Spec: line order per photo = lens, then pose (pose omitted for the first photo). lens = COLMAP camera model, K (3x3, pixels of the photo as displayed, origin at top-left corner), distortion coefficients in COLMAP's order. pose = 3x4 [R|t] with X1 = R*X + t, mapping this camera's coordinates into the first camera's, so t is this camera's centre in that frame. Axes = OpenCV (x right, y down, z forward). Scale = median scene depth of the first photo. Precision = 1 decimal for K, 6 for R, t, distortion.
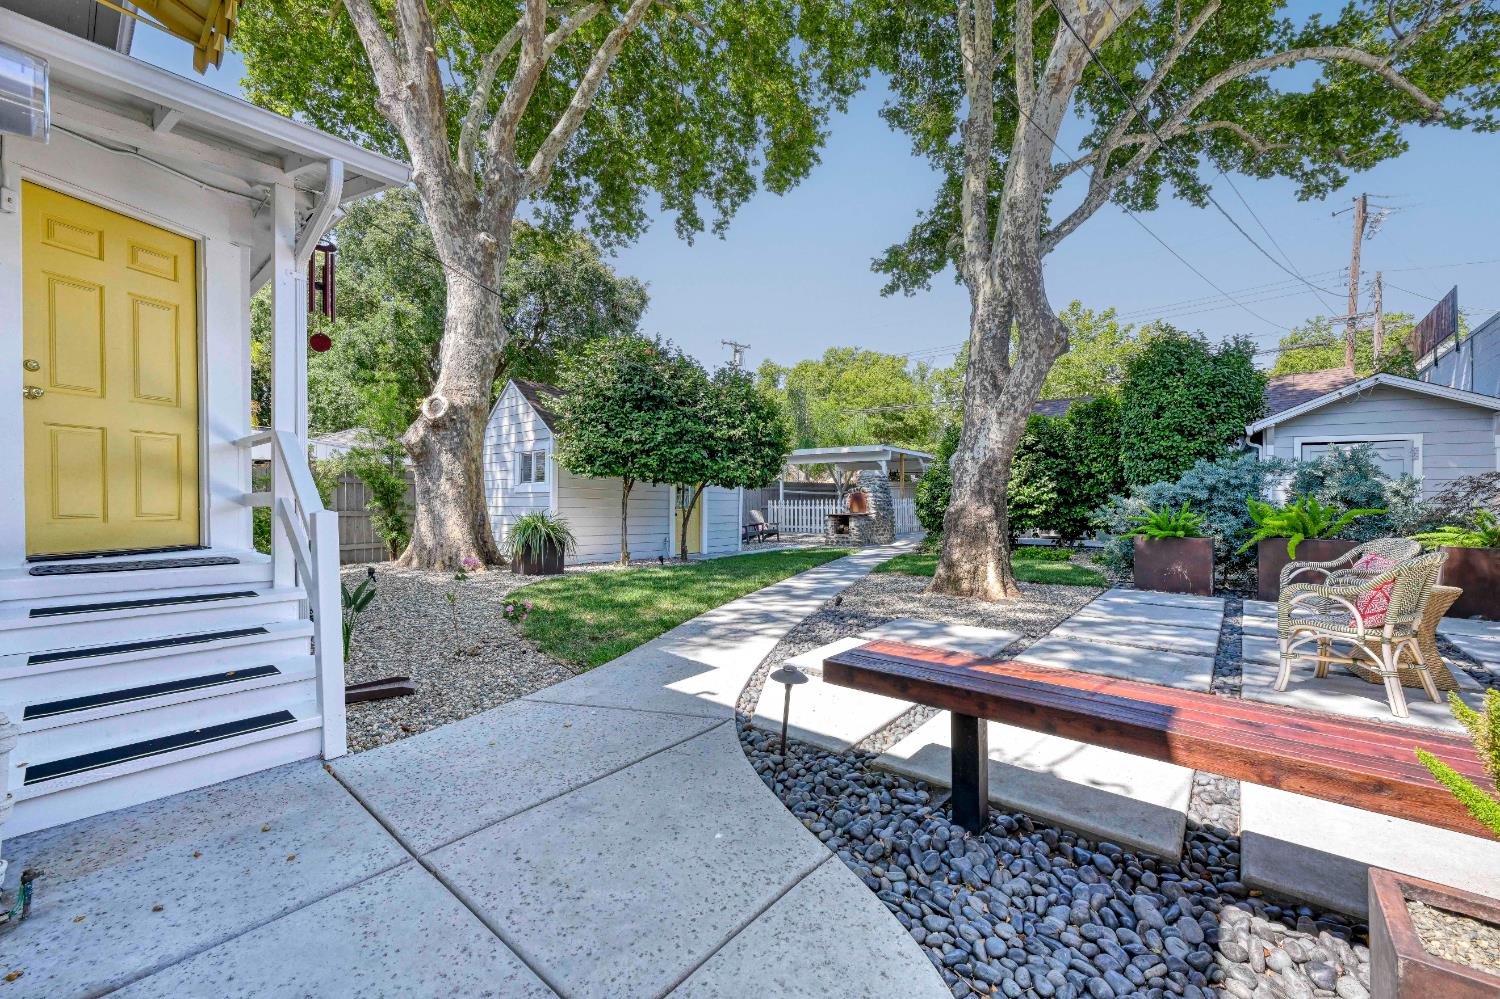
lens RADIAL K [[594.5, 0, 753.7], [0, 594.5, 499.2], [0, 0, 1]] dist [-0.002701, 0.000012]
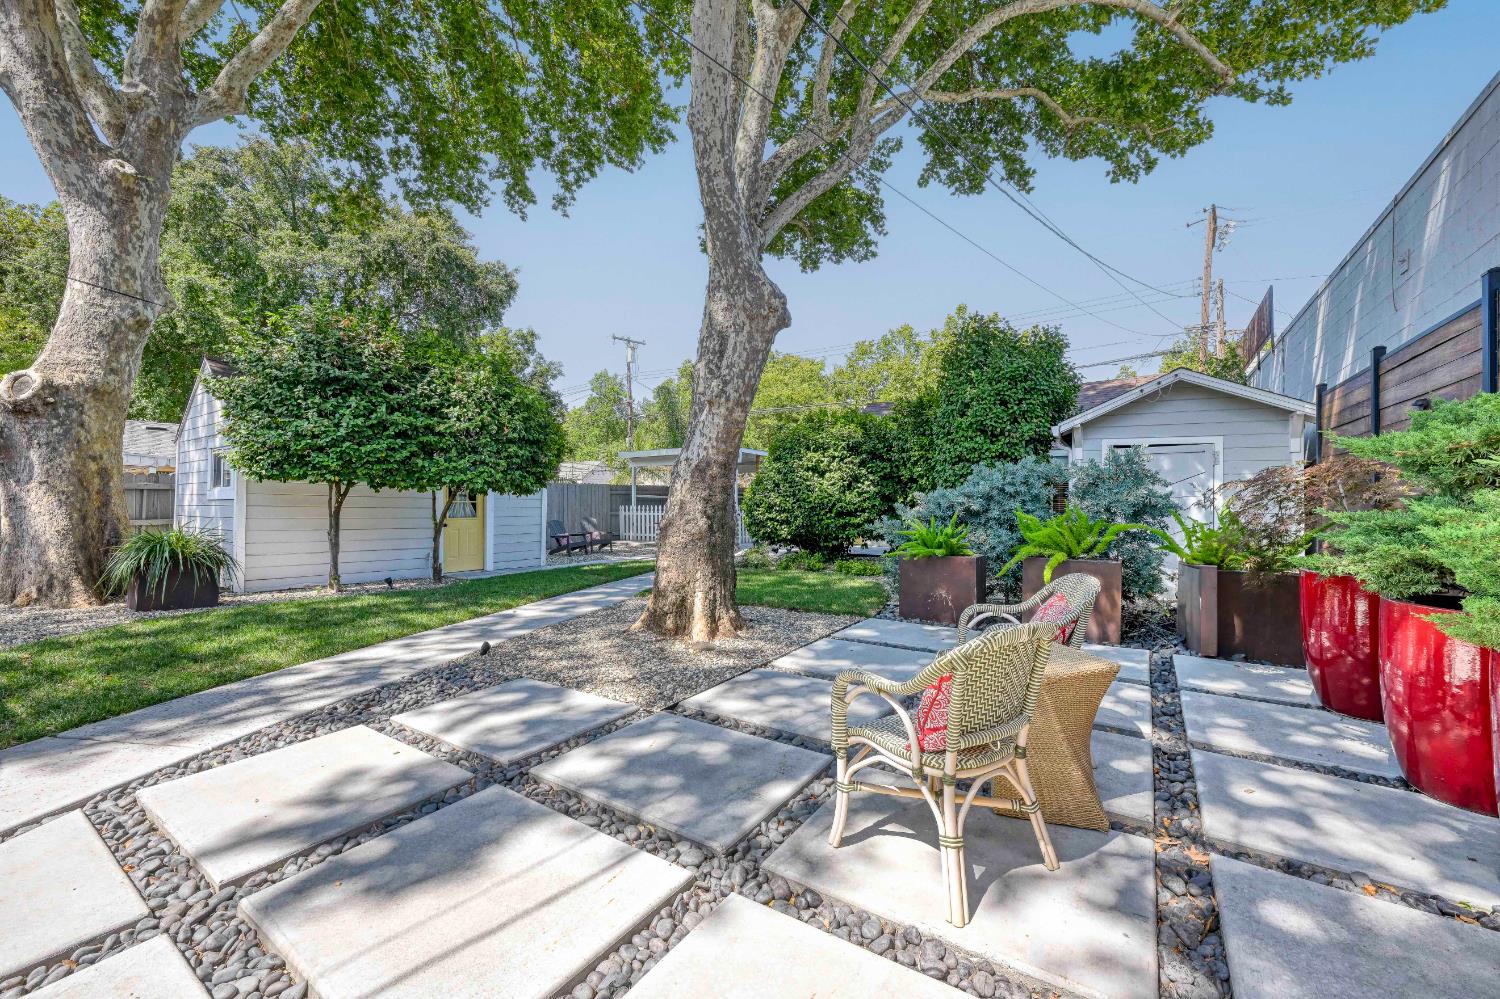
lens RADIAL K [[594.5, 0, 753.7], [0, 594.5, 499.2], [0, 0, 1]] dist [-0.002701, 0.000012]
pose [[0.993900, 0.000195, 0.110288, 0.270559], [0.000259, 0.999992, -0.004098, -0.009002], [-0.110288, 0.004101, 0.993891, 0.149565]]
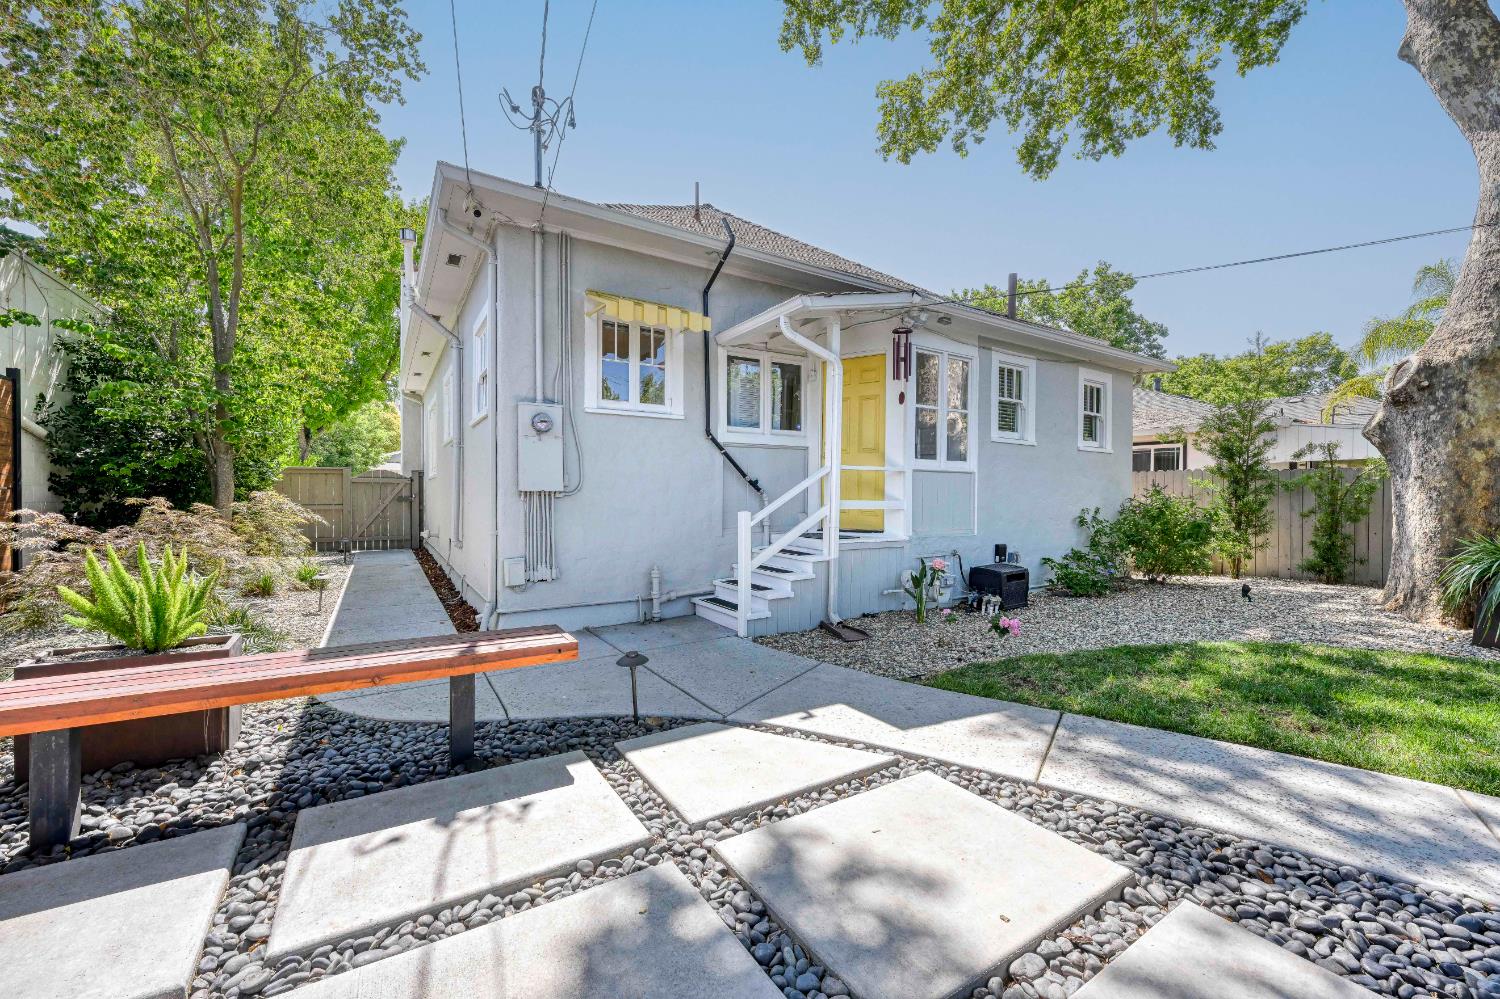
lens RADIAL K [[594.5, 0, 753.7], [0, 594.5, 499.2], [0, 0, 1]] dist [-0.002701, 0.000012]
pose [[-0.303241, 0.006632, -0.952891, 0.320157], [-0.005647, 0.999946, 0.008757, -0.010806], [0.952897, 0.008036, -0.303187, 0.453702]]
